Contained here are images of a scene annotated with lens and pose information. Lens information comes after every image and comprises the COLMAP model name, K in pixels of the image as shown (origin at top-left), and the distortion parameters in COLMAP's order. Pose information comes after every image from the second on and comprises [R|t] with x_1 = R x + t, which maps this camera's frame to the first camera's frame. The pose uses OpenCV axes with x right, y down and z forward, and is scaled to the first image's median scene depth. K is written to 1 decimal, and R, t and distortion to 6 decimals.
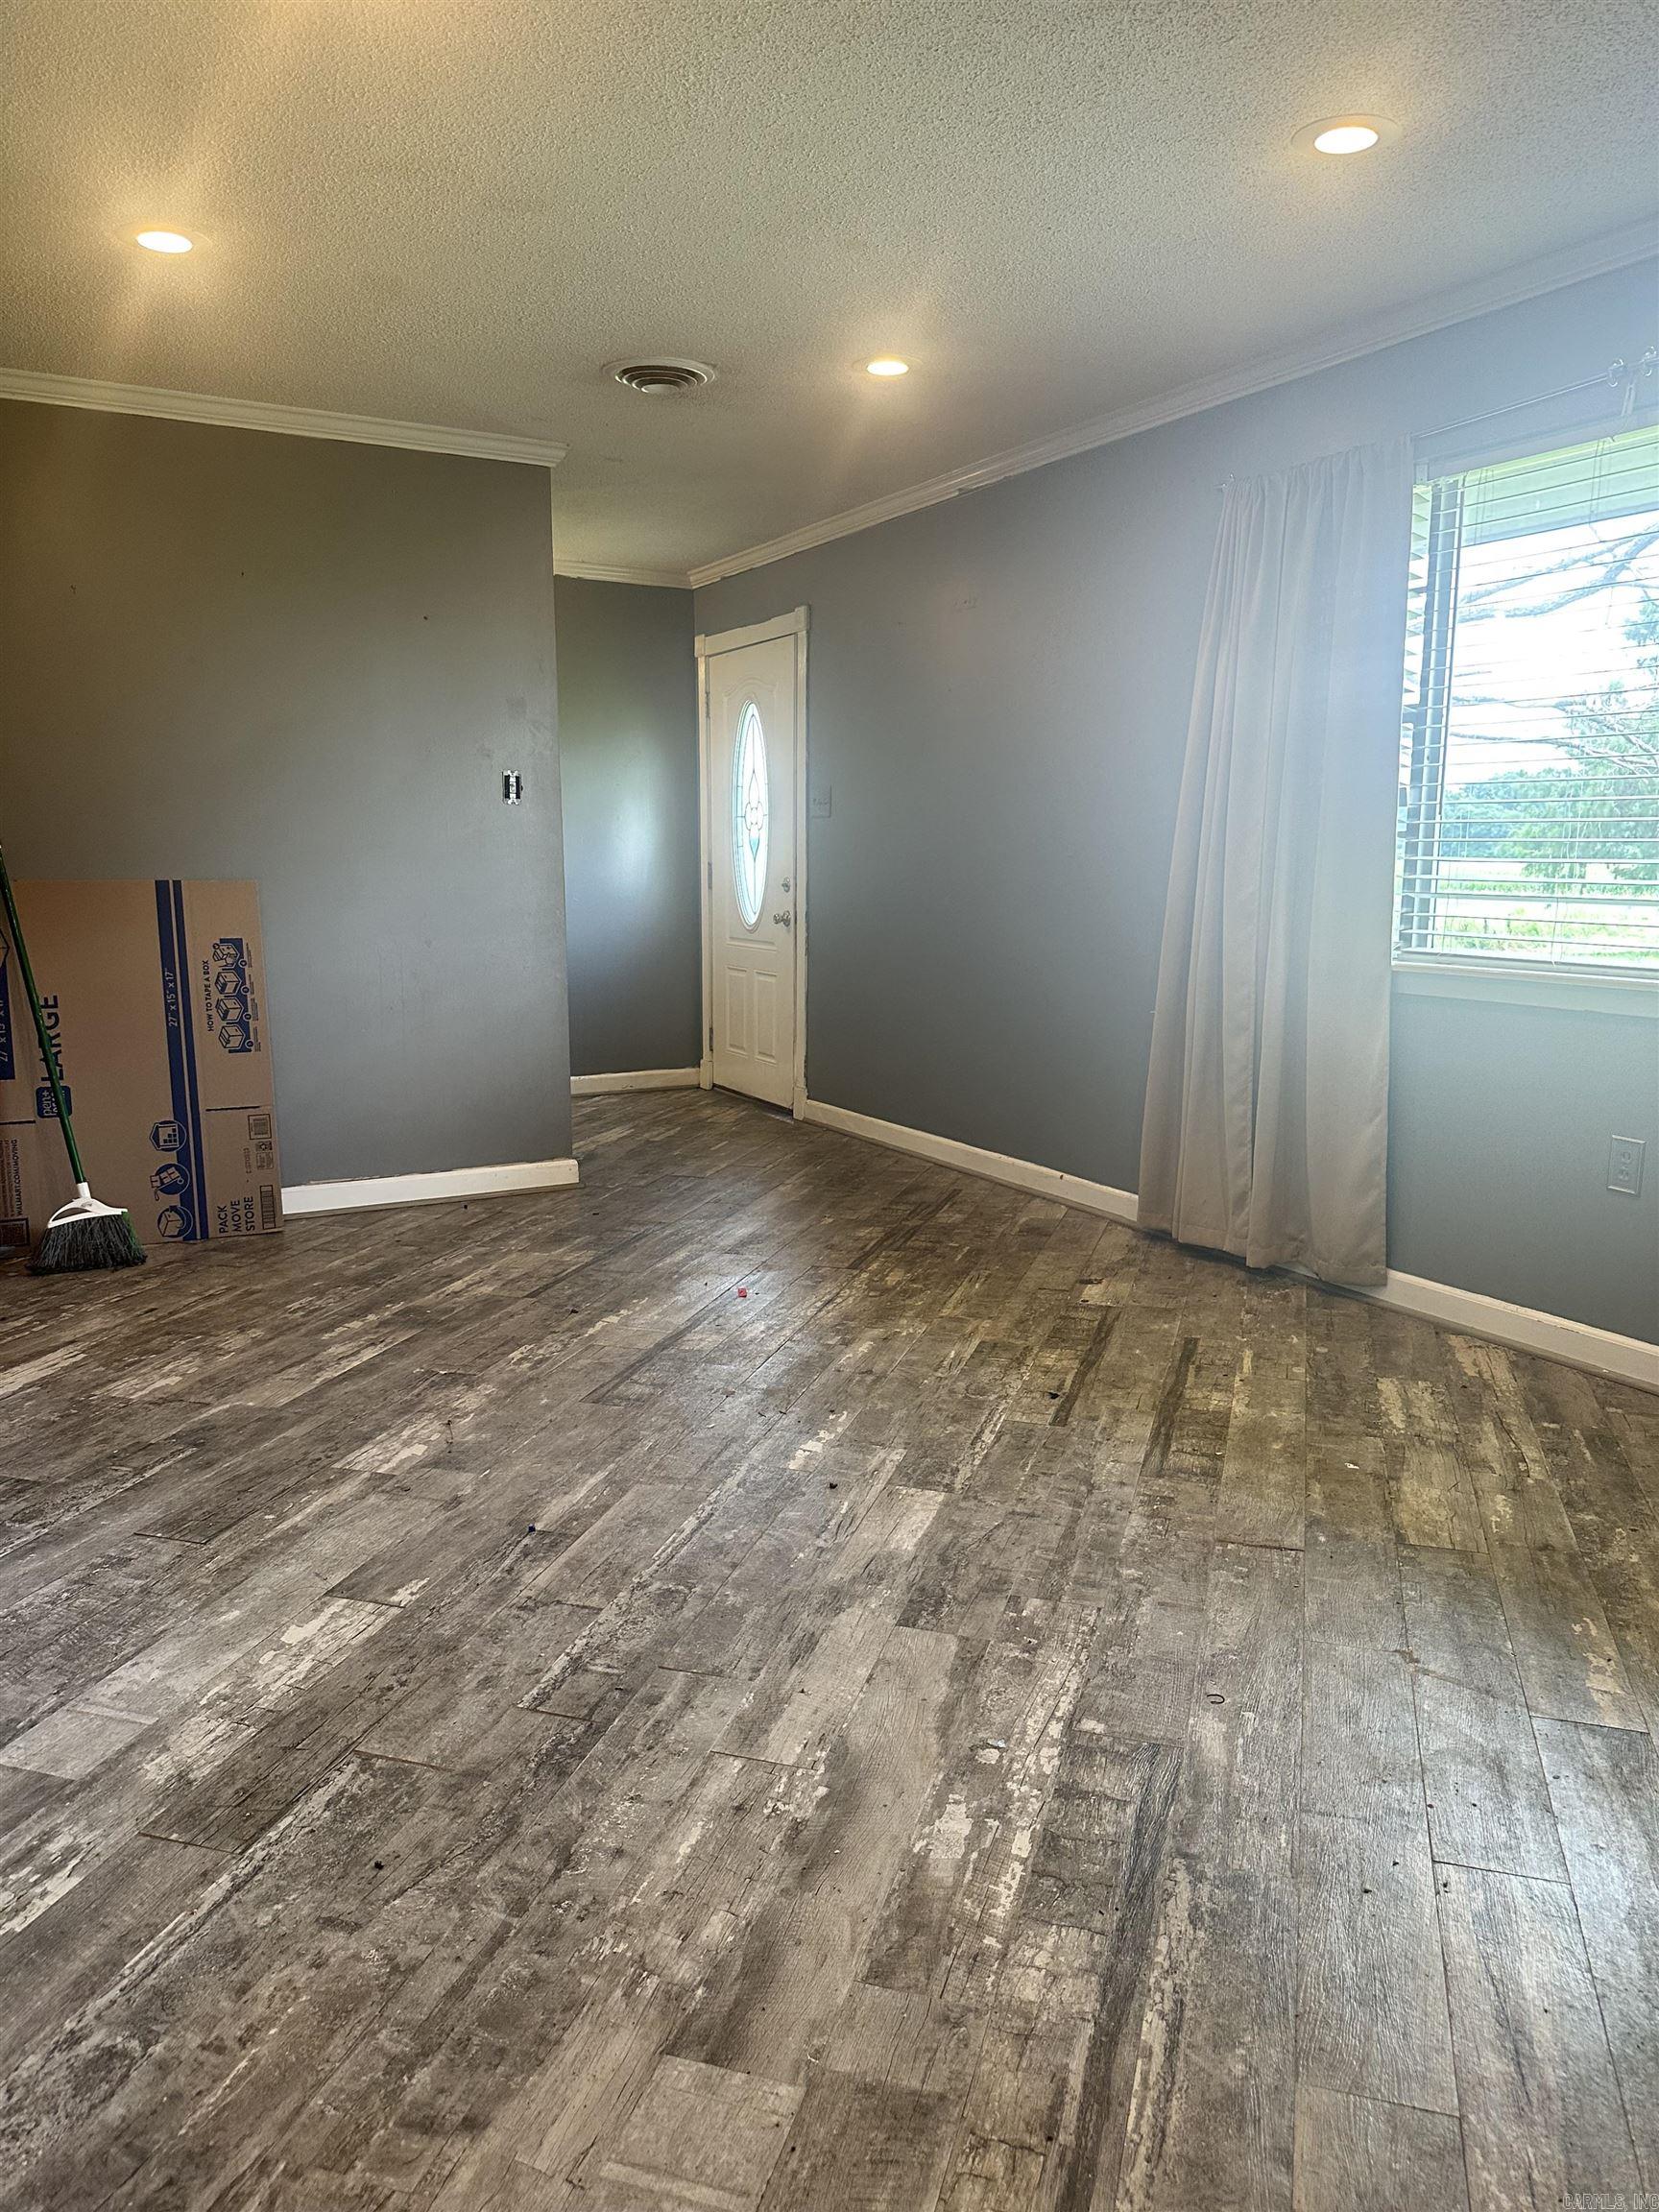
lens RADIAL K [[1549.6, 0, 829.5], [0, 1549.6, 1106.0], [0, 0, 1]] dist [0.196994, -0.427828]
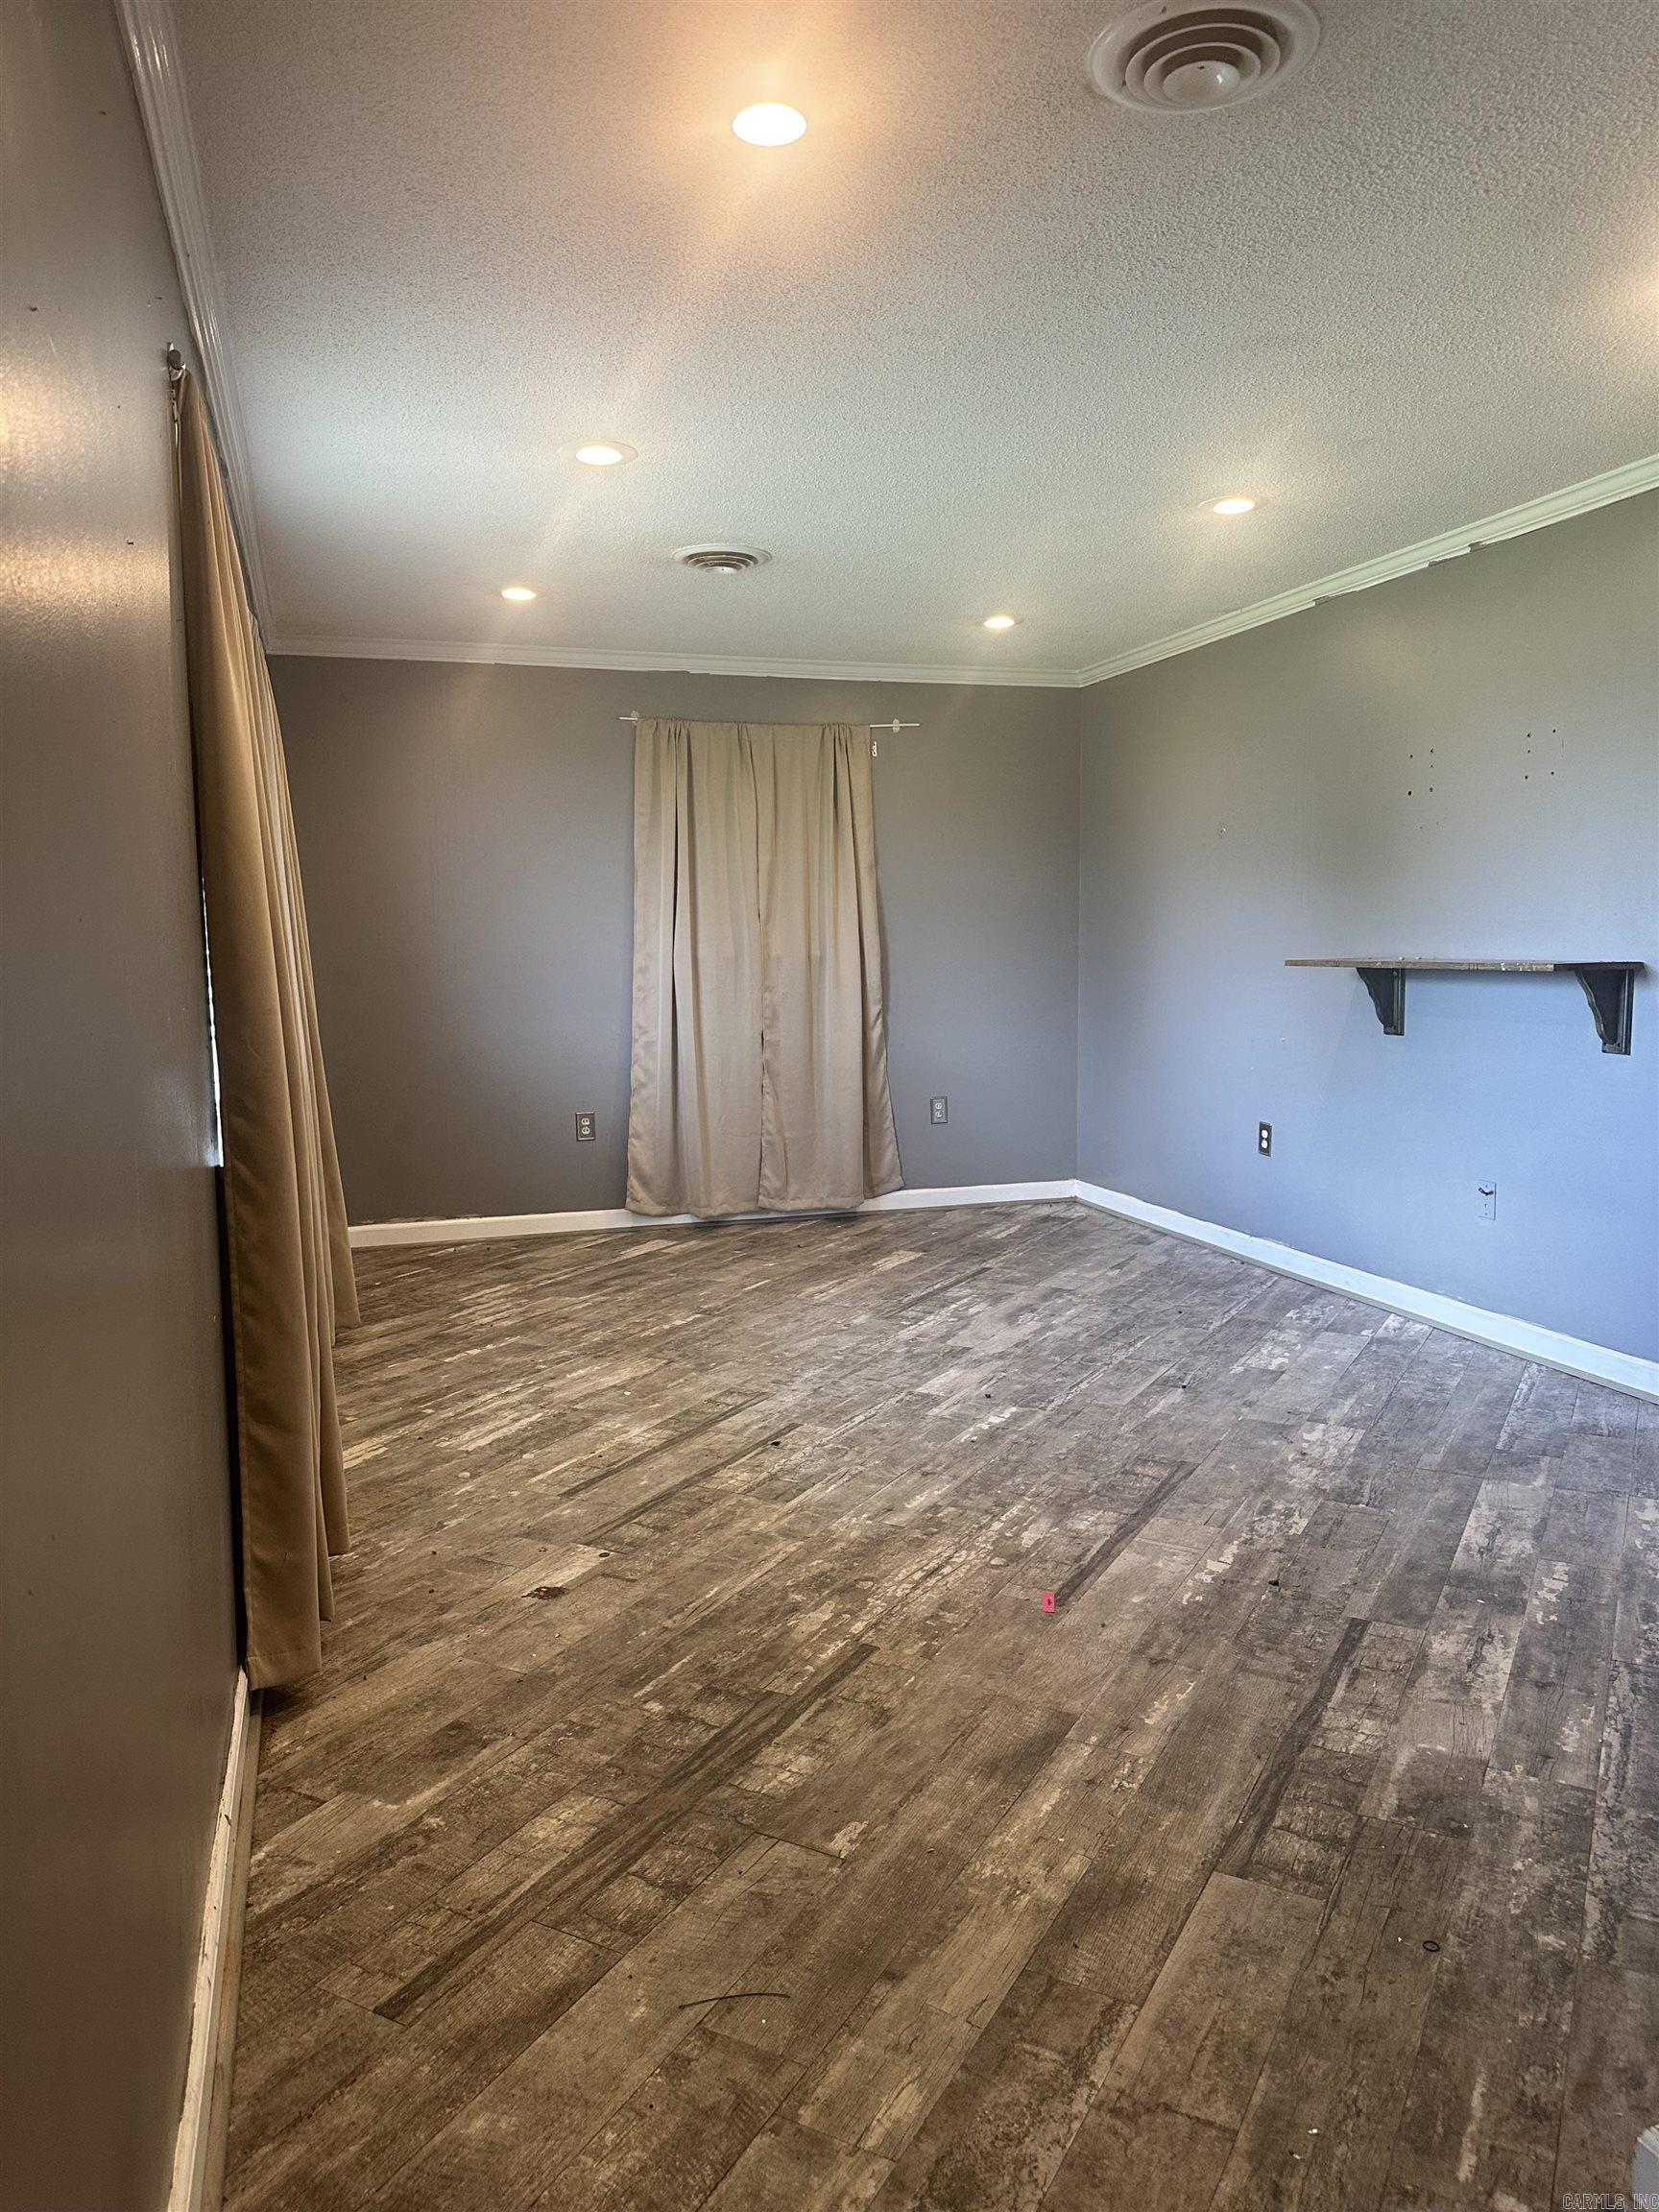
lens RADIAL K [[1549.6, 0, 829.5], [0, 1549.6, 1106.0], [0, 0, 1]] dist [0.196994, -0.427828]
pose [[-0.979795, -0.012084, 0.199640, -0.125625], [0.041112, 0.964689, 0.260164, -0.363574], [-0.195734, 0.263115, -0.944700, 2.079162]]
